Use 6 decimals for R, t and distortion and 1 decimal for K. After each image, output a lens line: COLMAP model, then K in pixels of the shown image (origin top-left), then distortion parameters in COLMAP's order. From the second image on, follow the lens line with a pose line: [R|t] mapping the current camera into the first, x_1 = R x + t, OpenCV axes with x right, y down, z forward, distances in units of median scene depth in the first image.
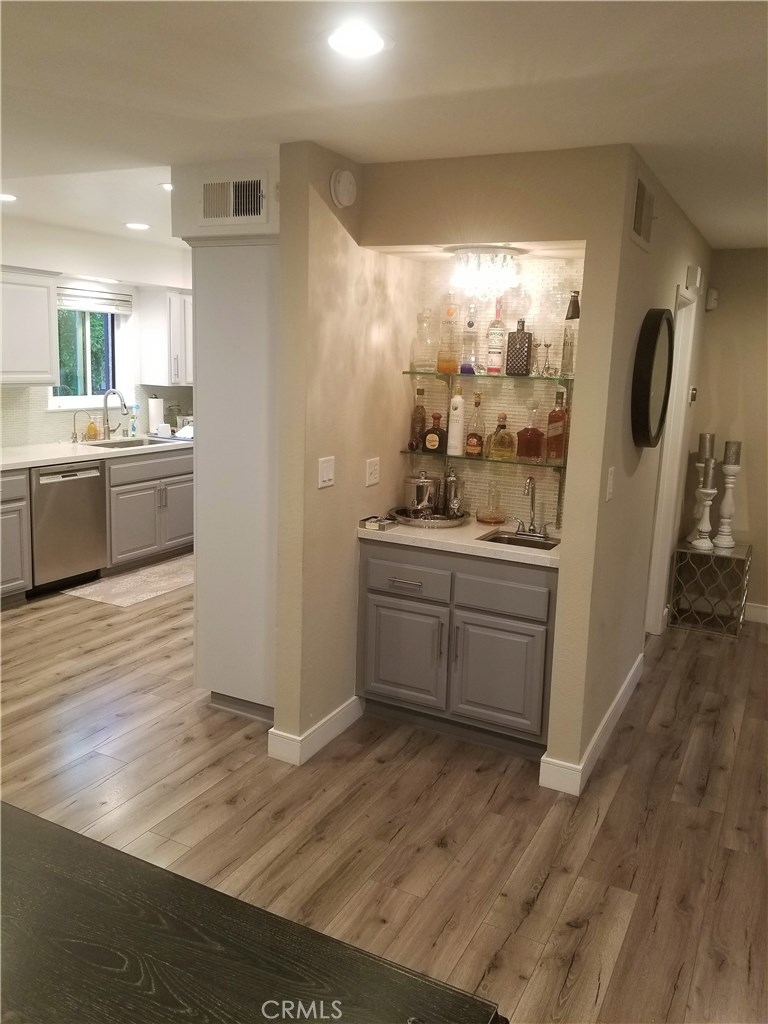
lens RADIAL K [[831.5, 0, 384.0], [0, 831.5, 512.0], [0, 0, 1]] dist [0.061757, -0.135499]
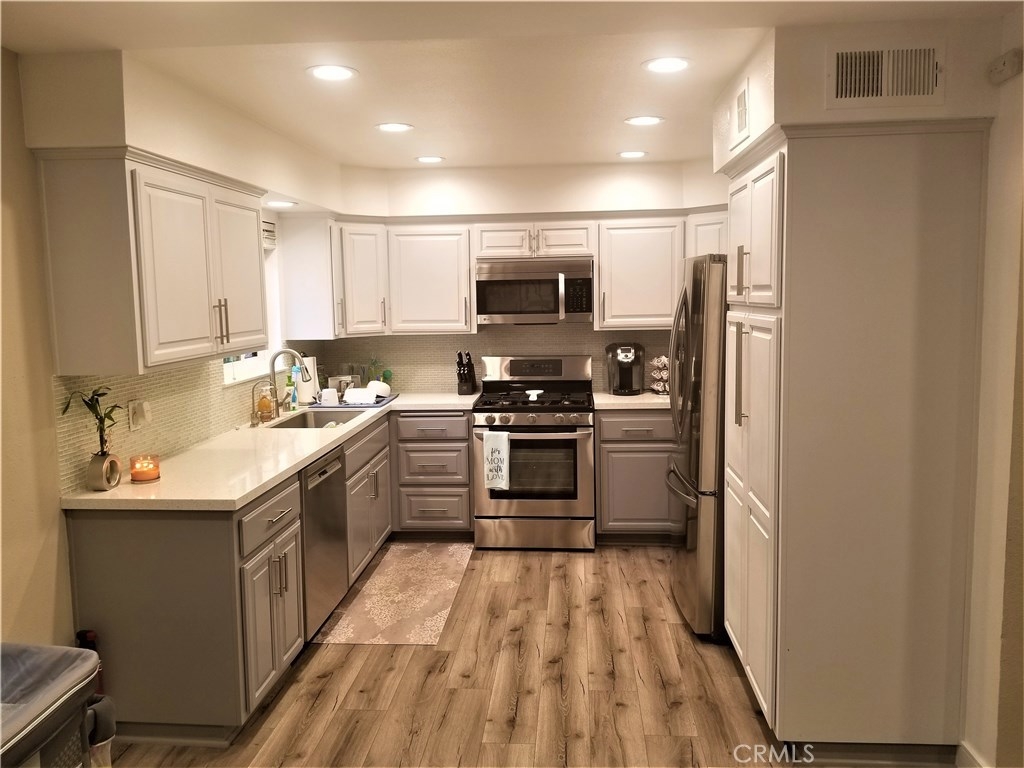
lens RADIAL K [[831.5, 0, 512.0], [0, 831.5, 384.0], [0, 0, 1]] dist [0.061757, -0.135499]
pose [[0.917904, -0.094380, 0.385415, -0.573402], [0.123051, 0.991122, -0.050353, -0.072579], [-0.377241, 0.093644, 0.921368, 0.332146]]
